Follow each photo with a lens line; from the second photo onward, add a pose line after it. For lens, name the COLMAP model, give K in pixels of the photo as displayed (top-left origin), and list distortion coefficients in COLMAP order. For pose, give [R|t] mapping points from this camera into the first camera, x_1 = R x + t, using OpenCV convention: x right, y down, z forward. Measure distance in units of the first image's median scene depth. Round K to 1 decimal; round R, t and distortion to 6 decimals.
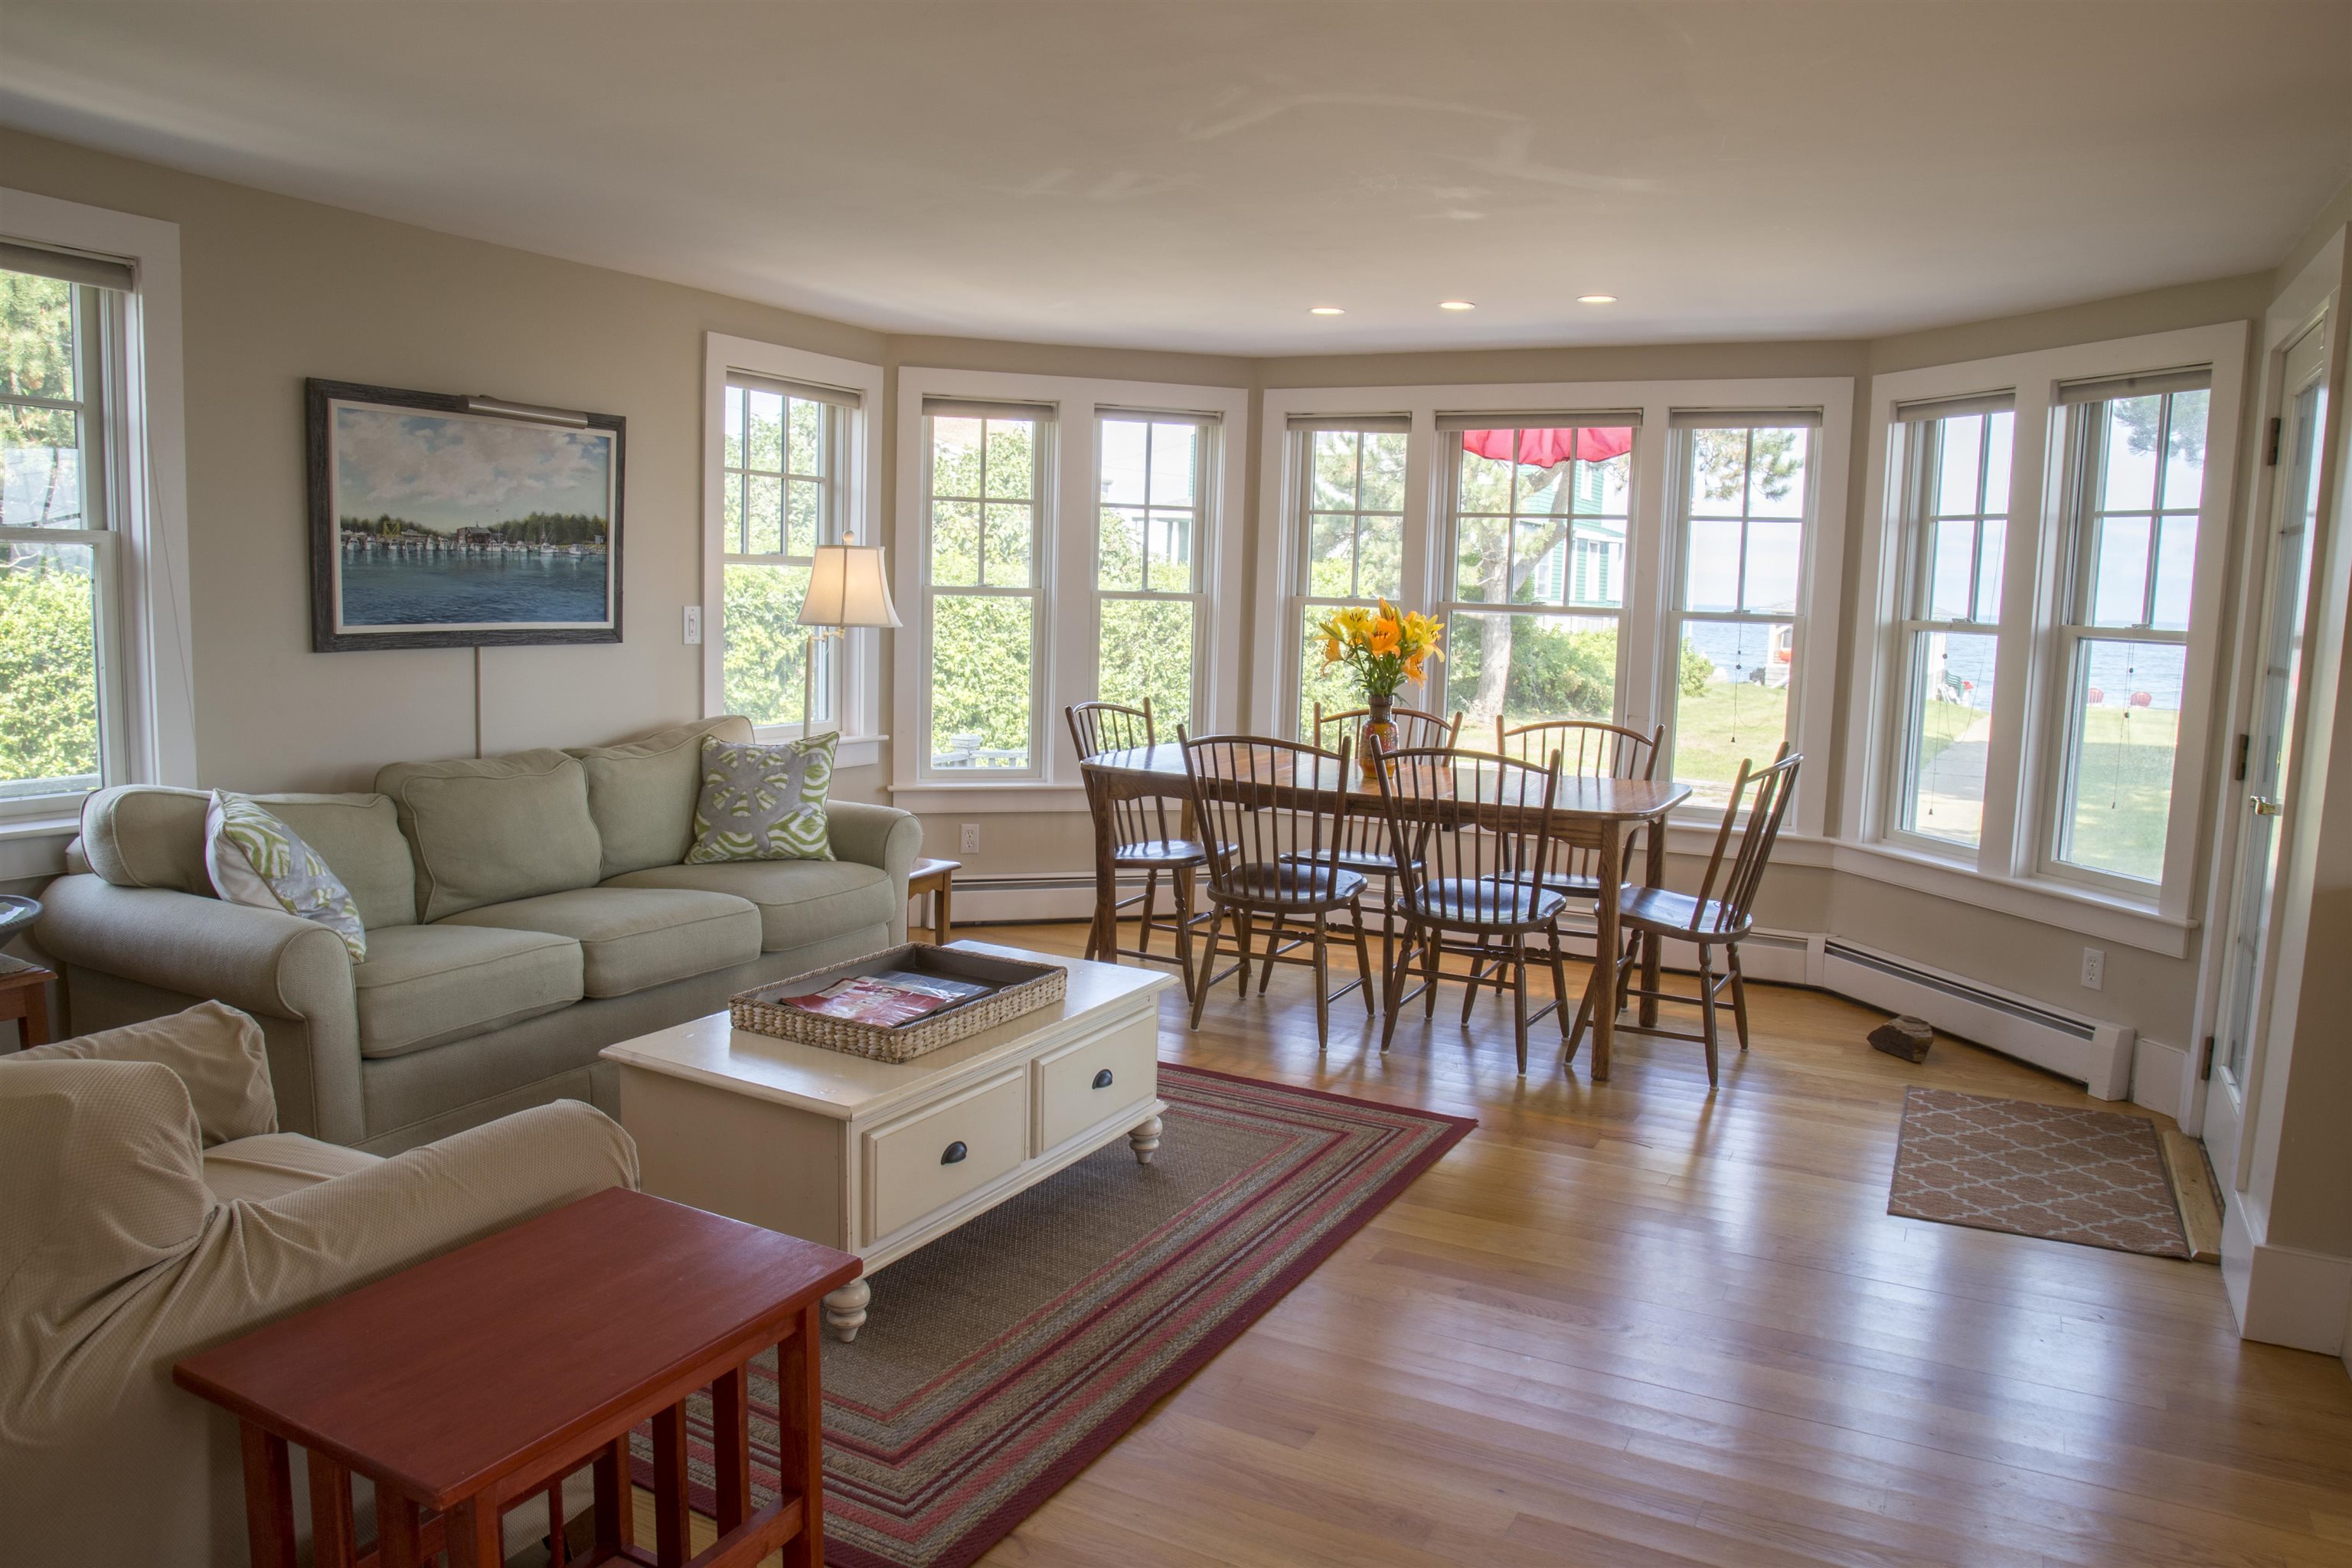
lens RADIAL K [[1642.1, 0, 1161.7], [0, 1642.1, 789.4], [0, 0, 1]] dist [-0.078957, 0.014086]
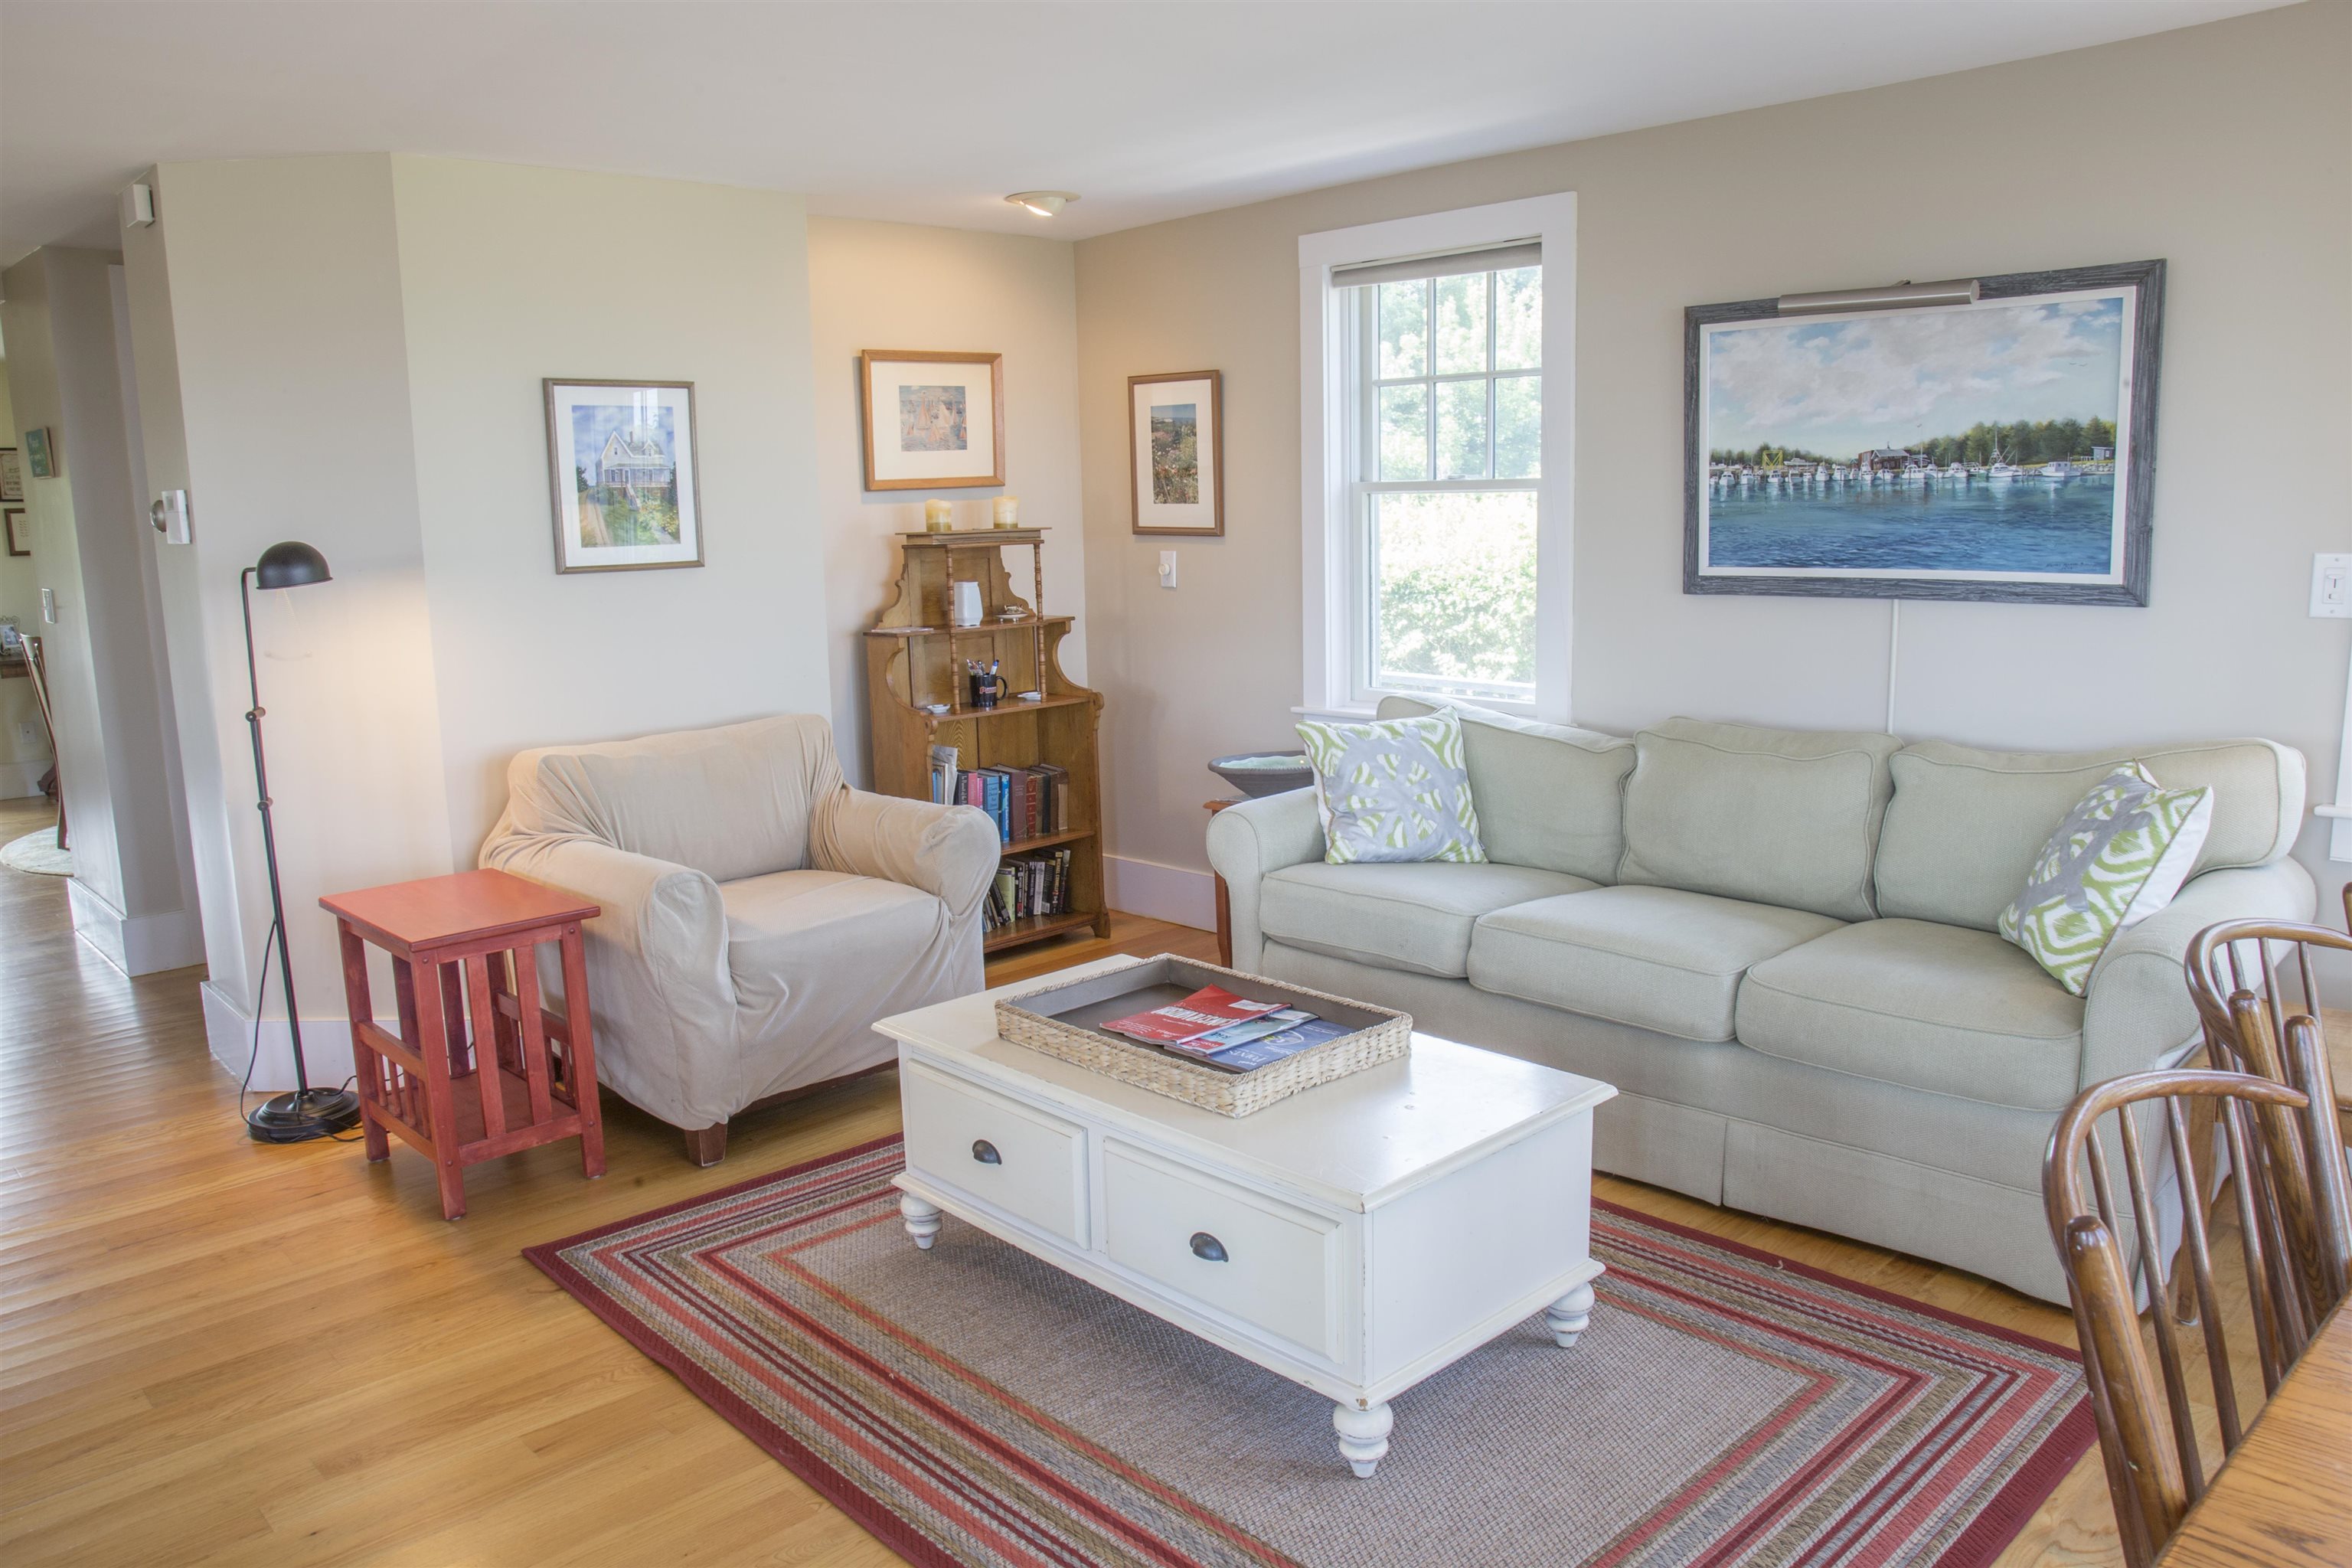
lens RADIAL K [[1642.1, 0, 1161.7], [0, 1642.1, 797.0], [0, 0, 1]] dist [-0.078957, 0.014086]
pose [[-0.327630, 0.142460, -0.934004, 0.470884], [-0.103307, 0.977238, 0.185293, -0.106232], [0.939141, 0.157197, -0.305456, 0.947498]]
